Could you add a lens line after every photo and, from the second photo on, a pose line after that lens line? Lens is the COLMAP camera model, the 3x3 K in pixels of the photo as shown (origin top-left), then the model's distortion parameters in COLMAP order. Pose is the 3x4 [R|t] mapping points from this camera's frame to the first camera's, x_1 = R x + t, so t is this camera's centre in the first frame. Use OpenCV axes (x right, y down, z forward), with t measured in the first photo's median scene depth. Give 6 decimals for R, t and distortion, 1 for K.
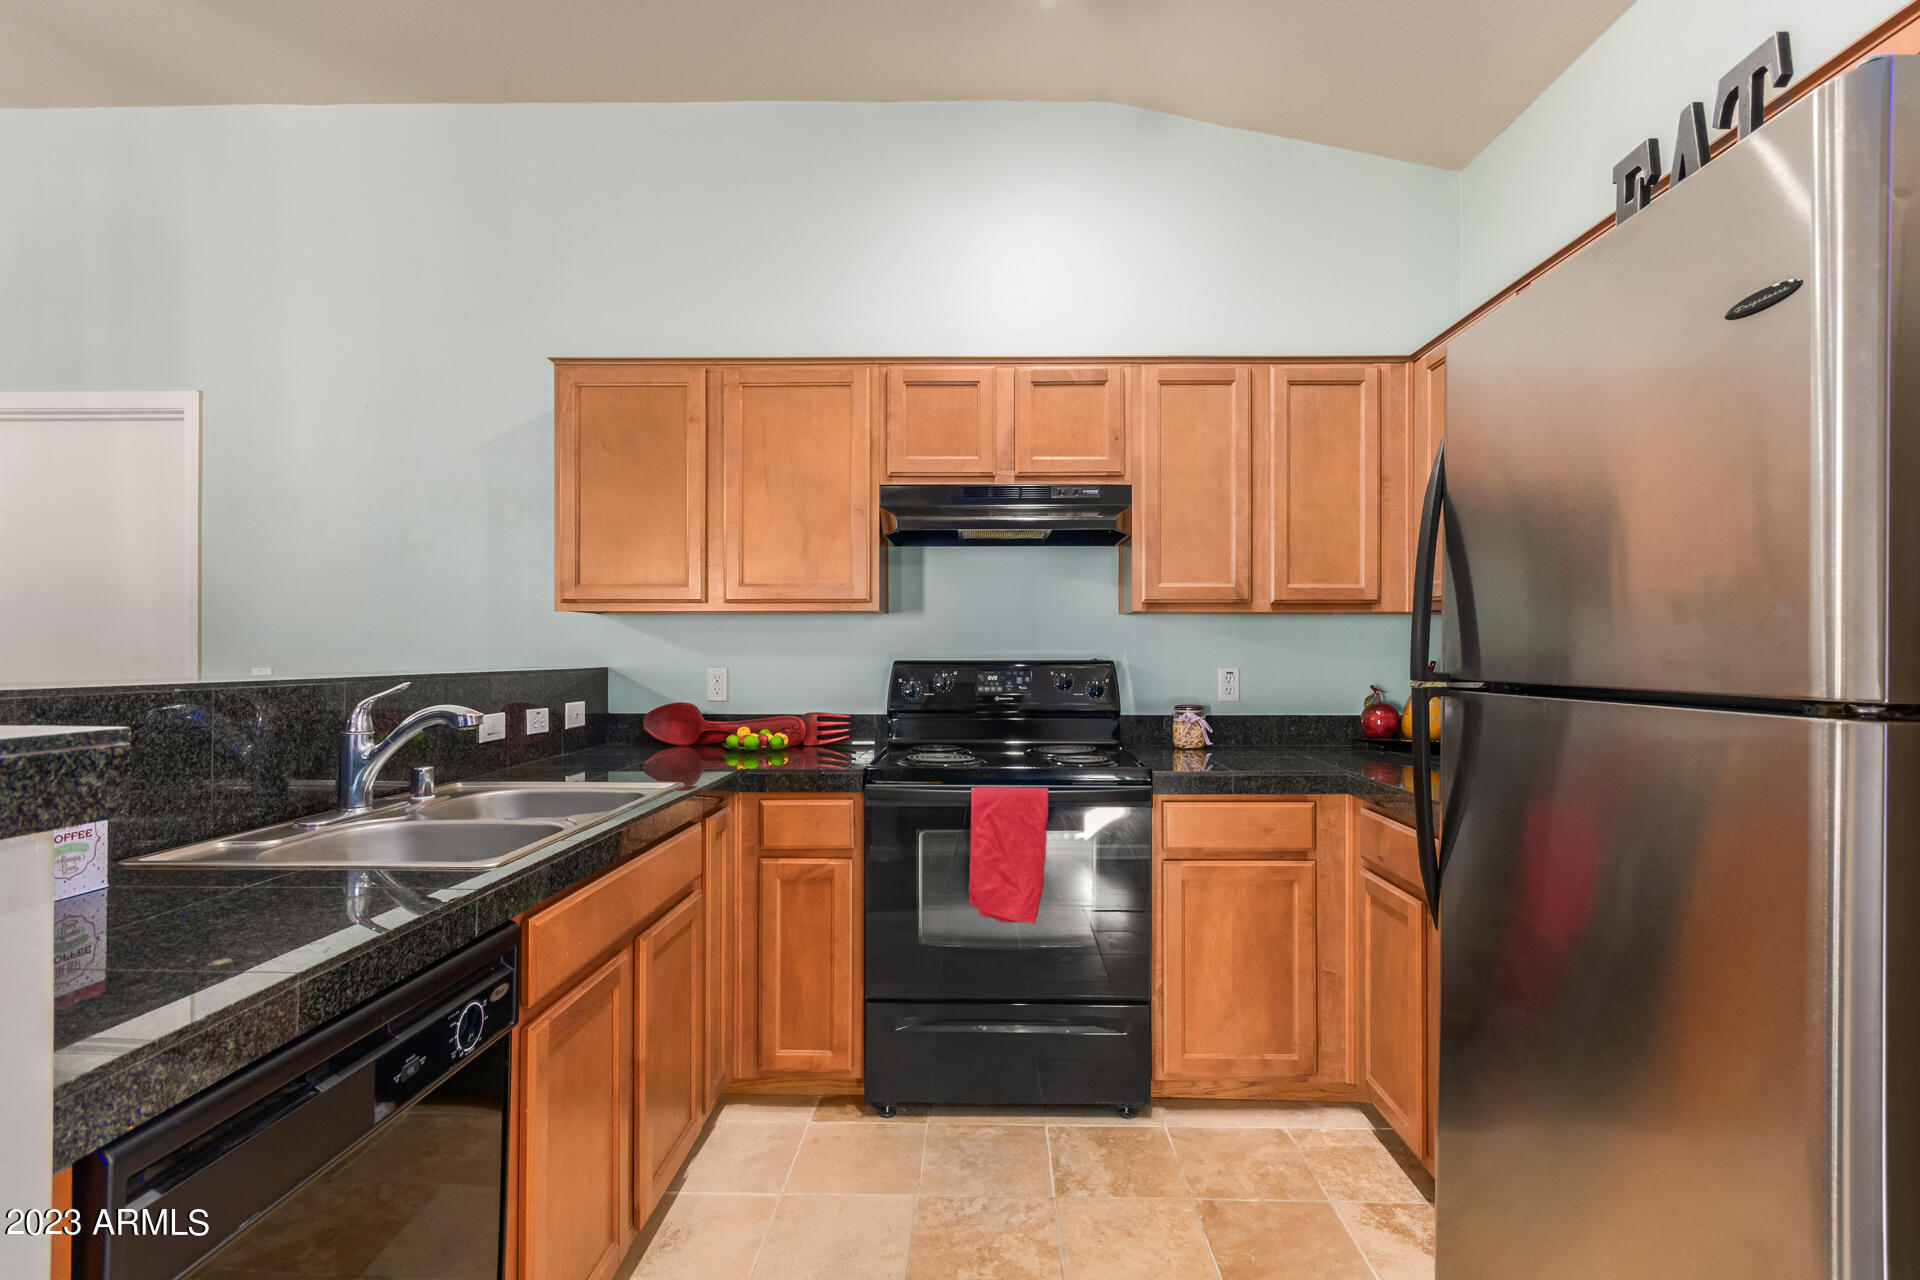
lens RADIAL K [[902.9, 0, 963.2], [0, 902.9, 653.9], [0, 0, 1]] dist [-0.002999, 0.007078]
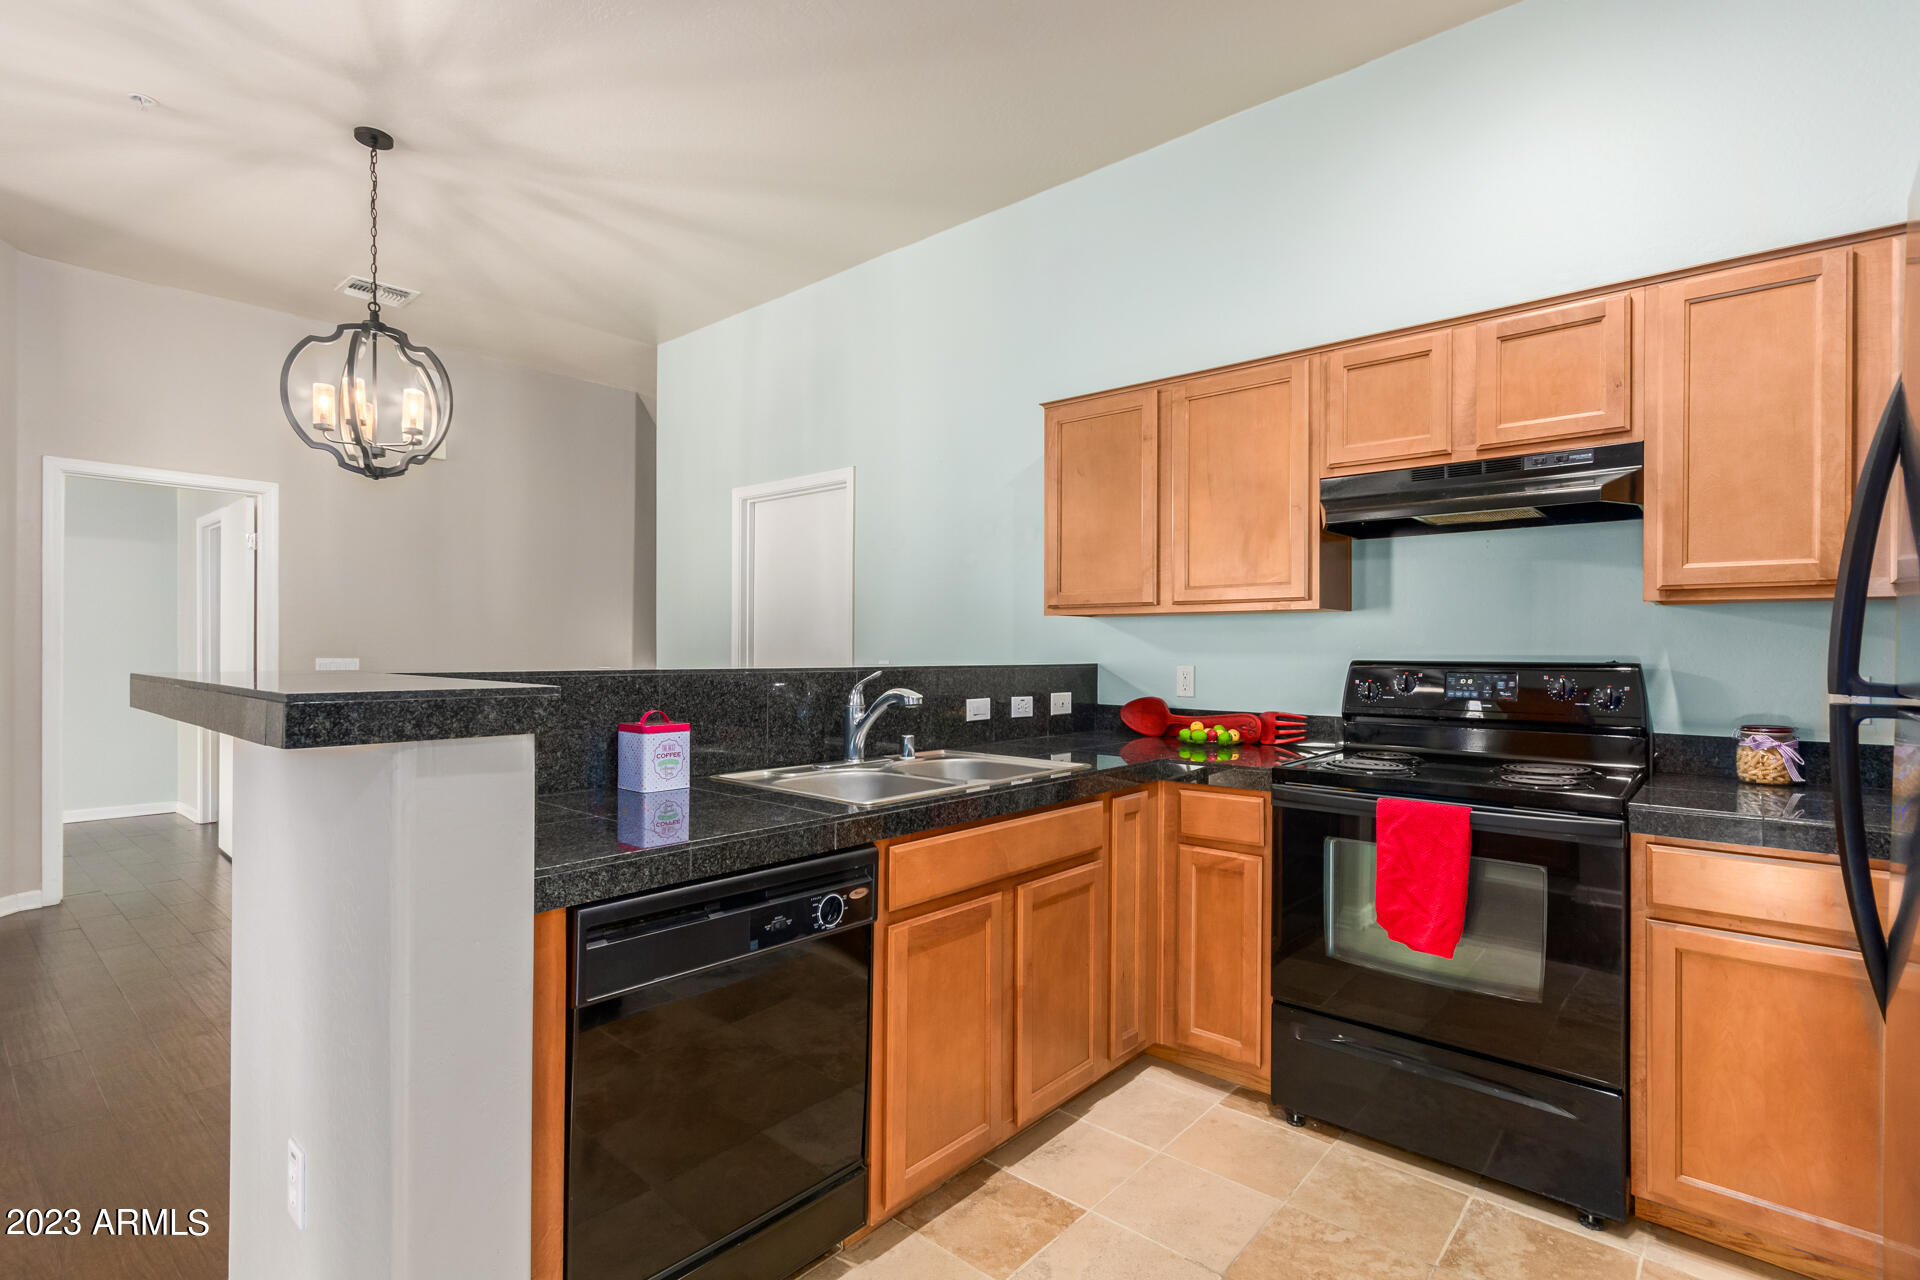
lens RADIAL K [[902.9, 0, 963.2], [0, 902.9, 653.9], [0, 0, 1]] dist [-0.002999, 0.007078]
pose [[0.771118, 0.006585, -0.636658, 0.235034], [-0.005921, 0.999977, 0.003171, -0.000034], [0.636665, 0.001325, 0.771140, 0.012928]]
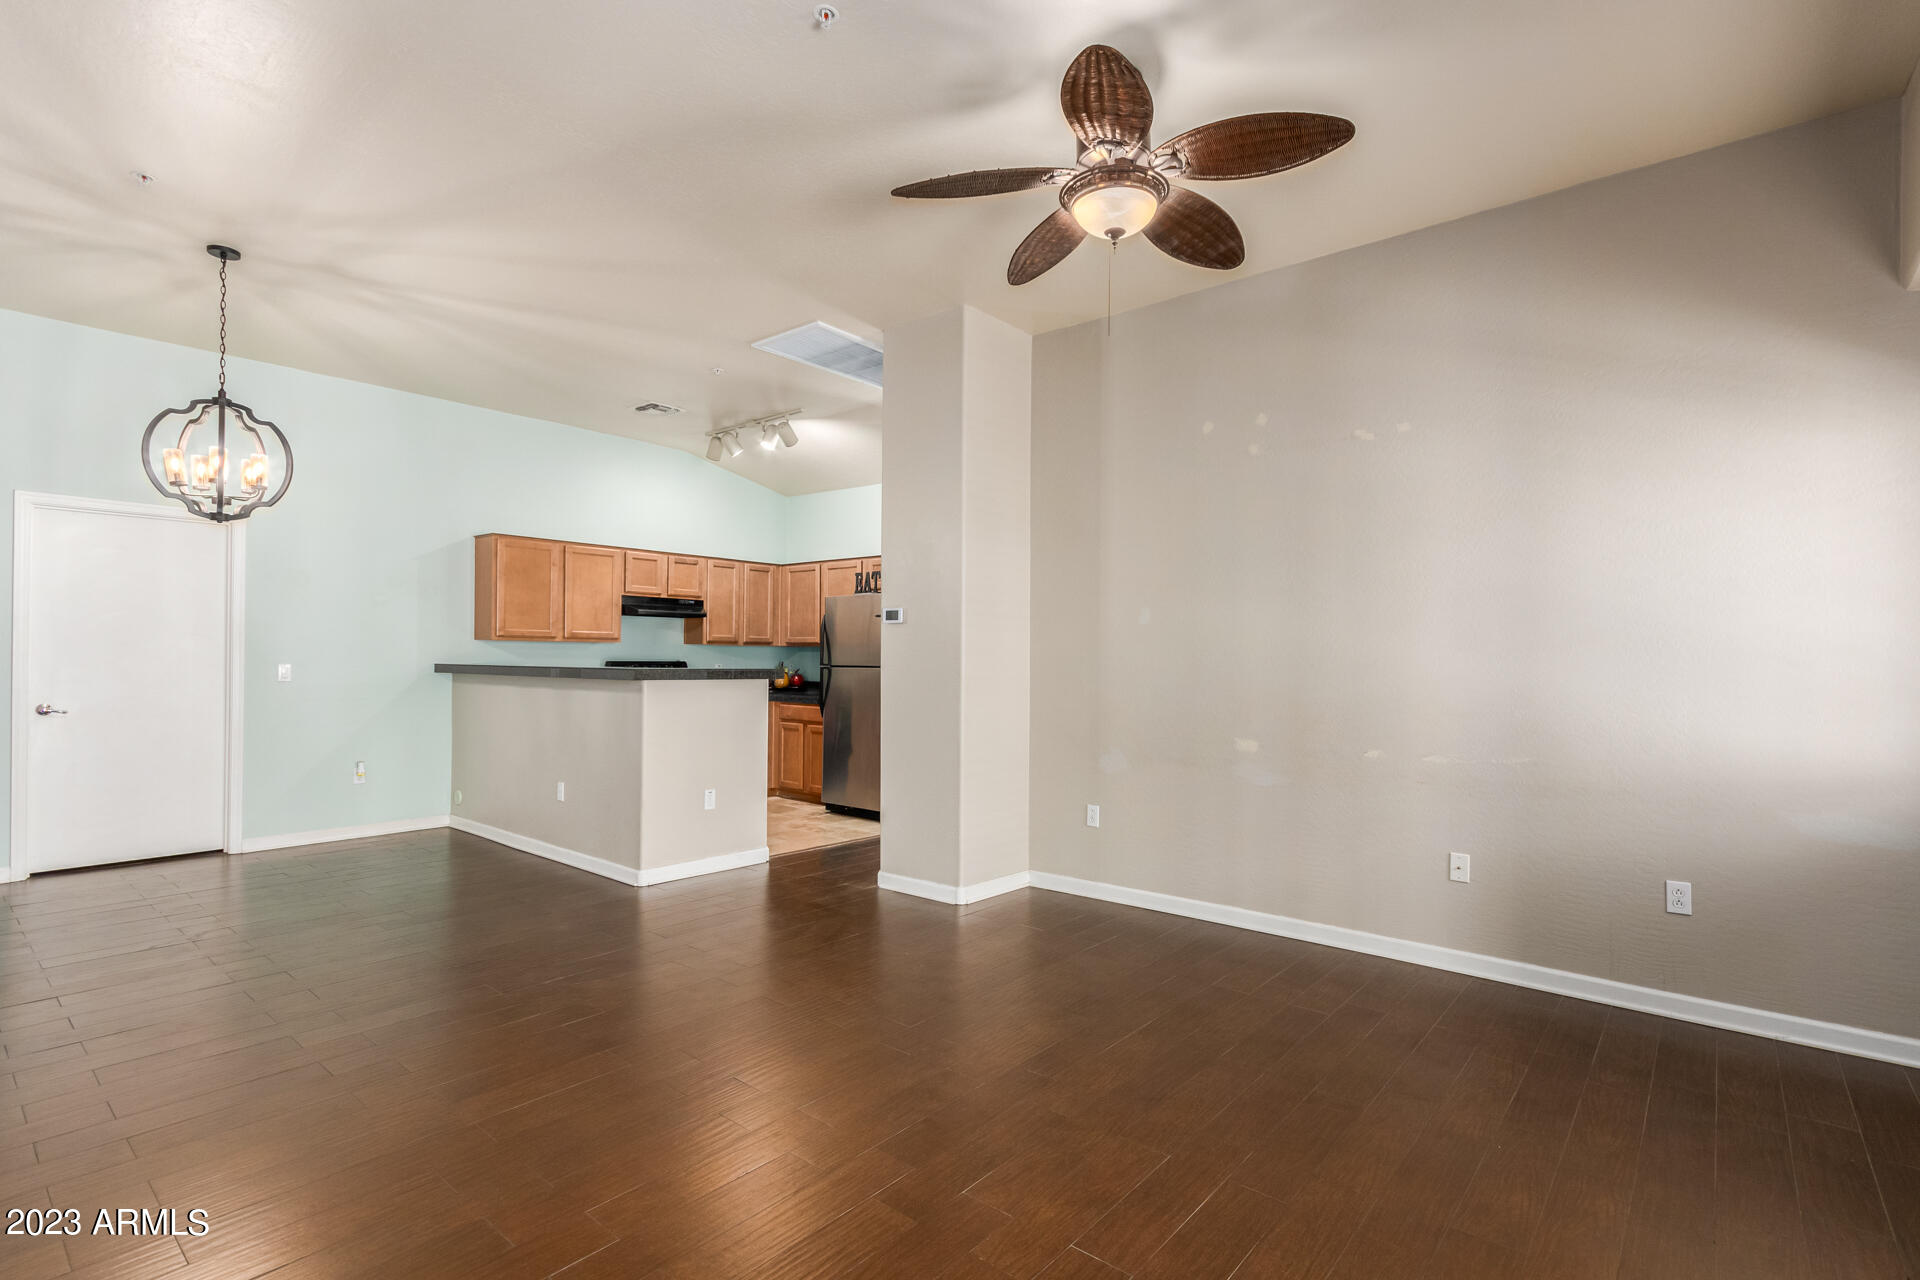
lens RADIAL K [[939.8, 0, 960.0], [0, 939.8, 651.1], [0, 0, 1]] dist [-0.002408, 0.015157]
pose [[0.638066, 0.010582, 0.769909, -1.608830], [-0.005576, 0.999943, -0.009122, -0.002914], [-0.769962, 0.001527, 0.638088, -1.548449]]
